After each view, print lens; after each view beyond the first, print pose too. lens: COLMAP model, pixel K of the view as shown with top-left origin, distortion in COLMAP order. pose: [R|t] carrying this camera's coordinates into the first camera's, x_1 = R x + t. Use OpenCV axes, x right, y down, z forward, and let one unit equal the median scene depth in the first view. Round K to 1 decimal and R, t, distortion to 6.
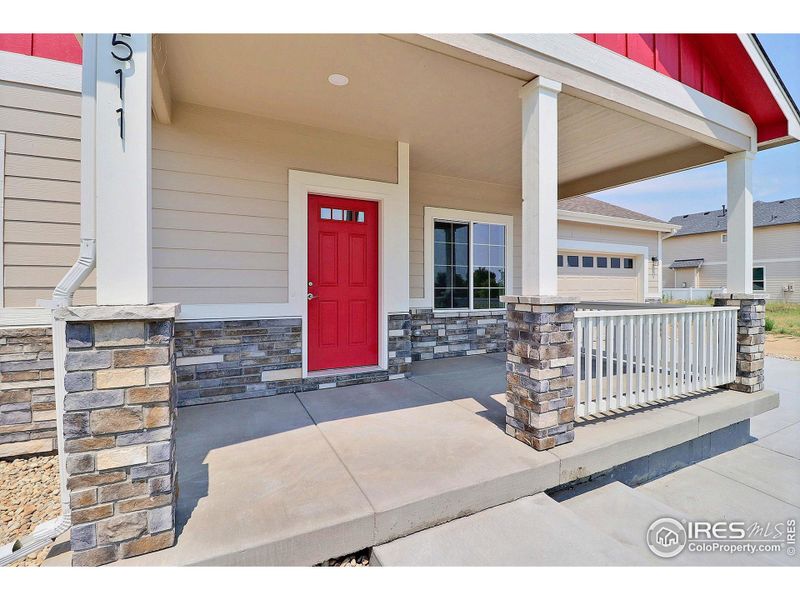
lens RADIAL K [[372.7, 0, 402.3], [0, 372.7, 289.1], [0, 0, 1]] dist [0.001824, -0.011780]
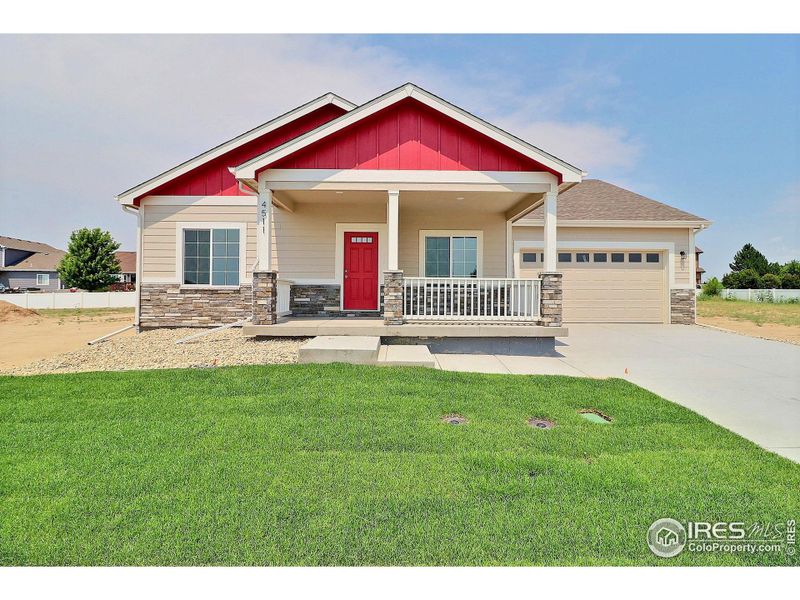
lens RADIAL K [[372.7, 0, 402.3], [0, 372.7, 289.1], [0, 0, 1]] dist [0.001824, -0.011780]
pose [[0.899821, 0.000753, -0.436258, 1.095244], [-0.008290, 0.999847, -0.015373, 0.132489], [0.436180, 0.017449, 0.899690, -0.934461]]
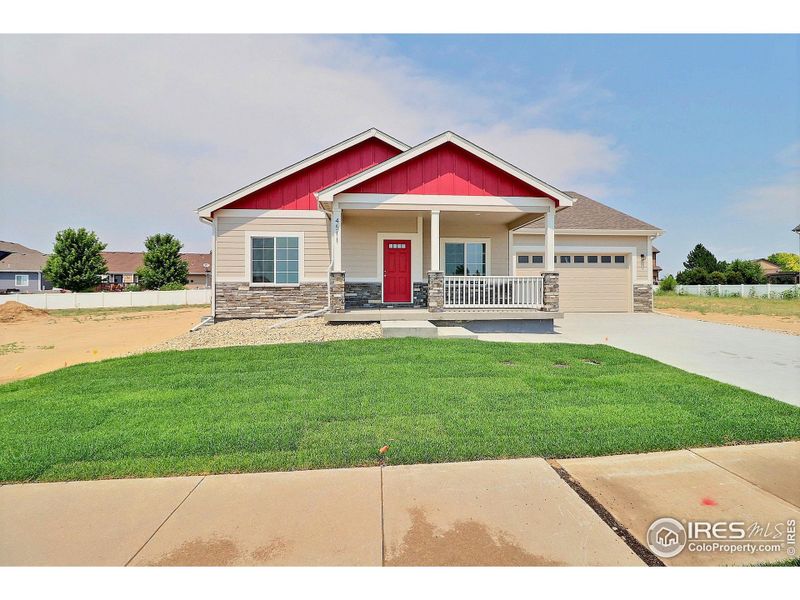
lens RADIAL K [[372.7, 0, 402.3], [0, 372.7, 289.1], [0, 0, 1]] dist [0.001824, -0.011780]
pose [[0.929584, -0.005294, -0.368573, 0.950197], [0.000664, 0.999919, -0.012687, 0.162418], [0.368610, 0.011549, 0.929512, -1.639689]]
